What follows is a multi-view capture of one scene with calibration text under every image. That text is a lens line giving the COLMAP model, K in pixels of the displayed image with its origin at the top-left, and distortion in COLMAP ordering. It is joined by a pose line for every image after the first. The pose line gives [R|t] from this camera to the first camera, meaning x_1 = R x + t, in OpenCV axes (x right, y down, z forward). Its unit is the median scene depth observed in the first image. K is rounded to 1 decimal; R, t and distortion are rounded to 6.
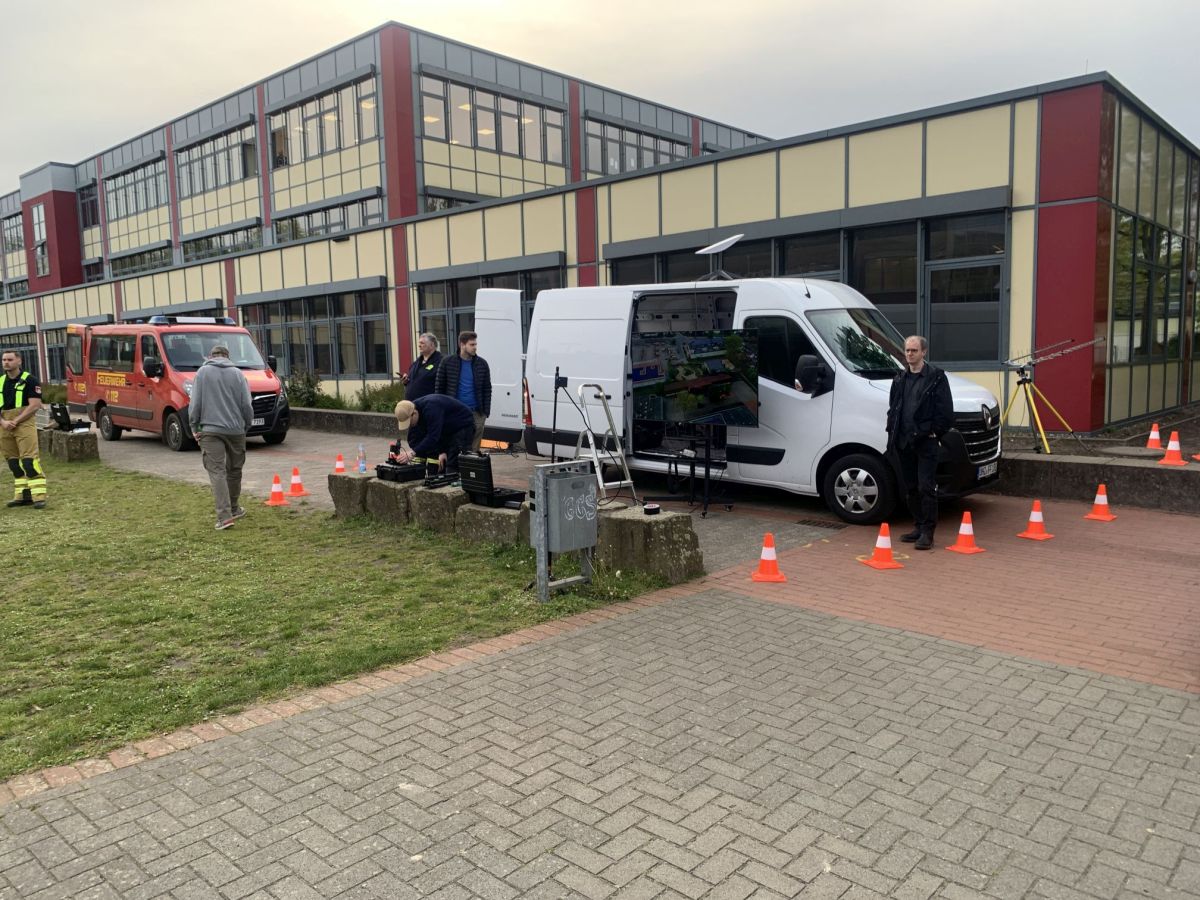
lens RADIAL K [[913.6, 0, 601.0], [0, 913.6, 449.7], [0, 0, 1]] dist [0.015572, -0.016352]
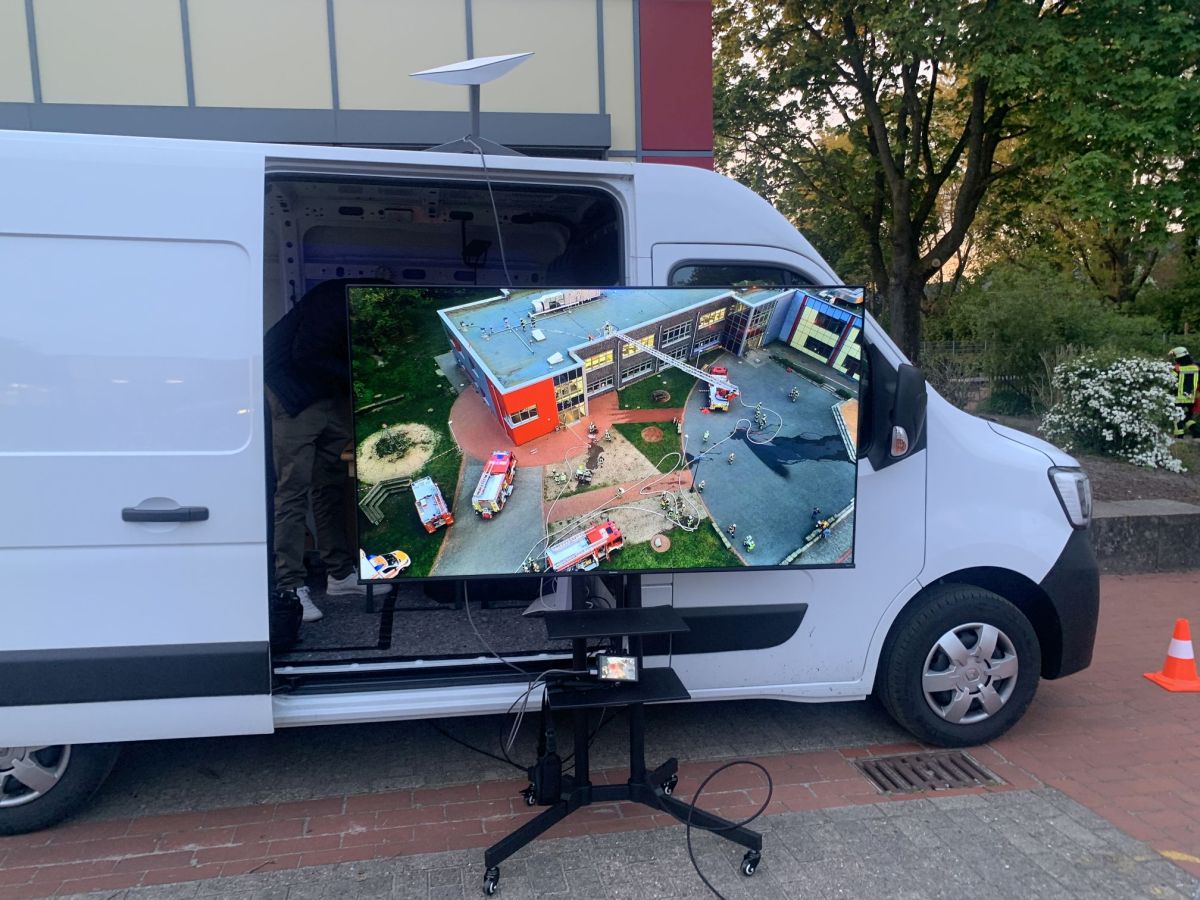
lens RADIAL K [[913.6, 0, 599.2], [0, 913.6, 448.7], [0, 0, 1]] dist [0.015572, -0.016352]
pose [[0.613482, -0.081941, 0.785446, -0.164166], [0.088940, 0.995443, 0.034382, -0.092256], [-0.784684, 0.048765, 0.617975, 0.858880]]
